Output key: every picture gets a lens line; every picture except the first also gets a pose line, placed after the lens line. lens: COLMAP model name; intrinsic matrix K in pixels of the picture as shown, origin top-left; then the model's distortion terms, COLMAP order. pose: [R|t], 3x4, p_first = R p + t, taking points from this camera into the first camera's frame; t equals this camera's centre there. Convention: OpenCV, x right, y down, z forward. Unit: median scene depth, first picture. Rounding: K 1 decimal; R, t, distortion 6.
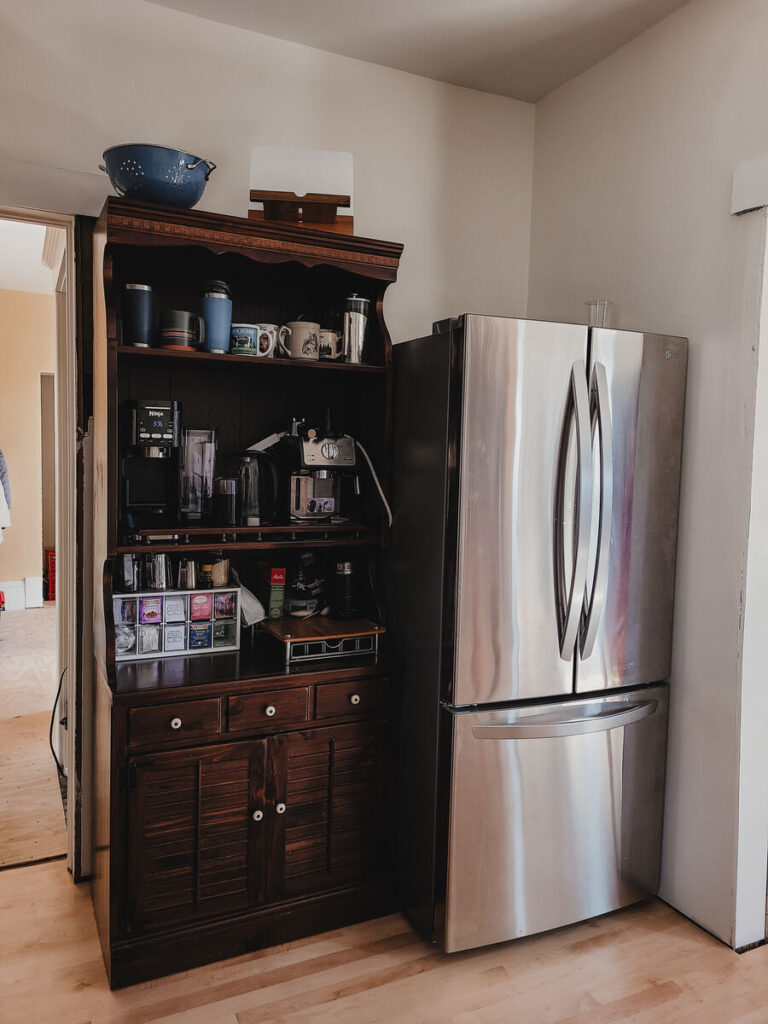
lens RADIAL K [[772.1, 0, 390.1], [0, 772.1, 497.8], [0, 0, 1]] dist [0.062738, -0.063024]
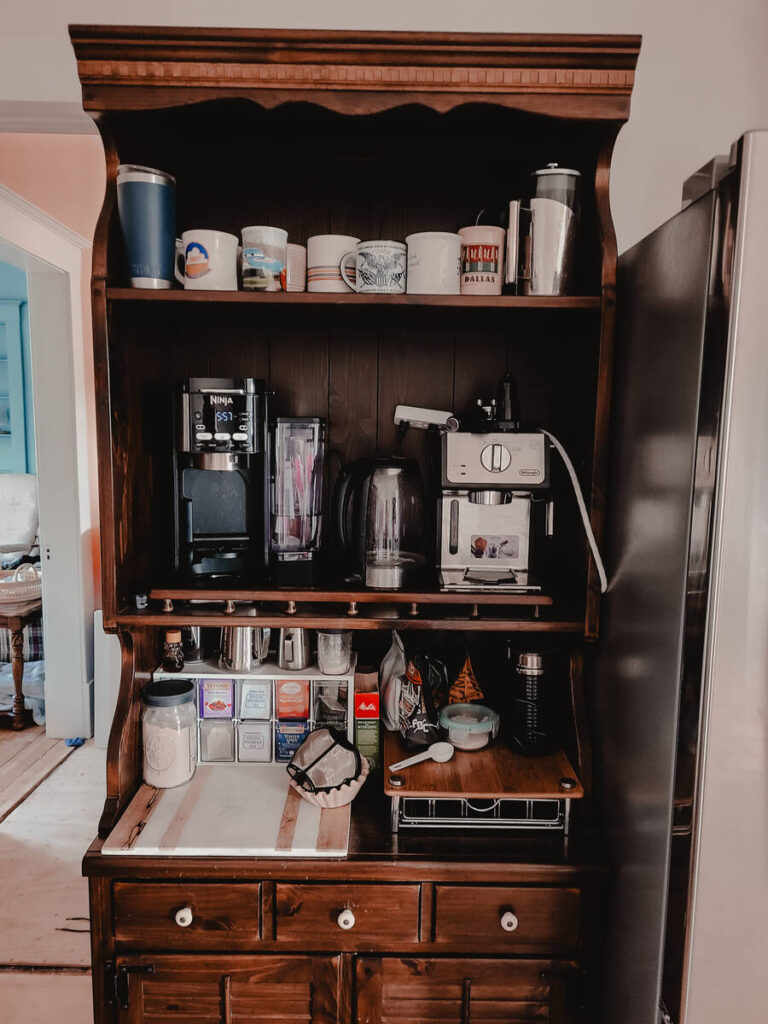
lens RADIAL K [[718.0, 0, 382.0], [0, 718.0, 520.9], [0, 0, 1]] dist [0.044316, -0.054511]
pose [[0.895920, 0.043118, -0.442118, 0.086370], [-0.022070, 0.998370, 0.052643, -0.043955], [0.443667, -0.037406, 0.895411, 0.519483]]
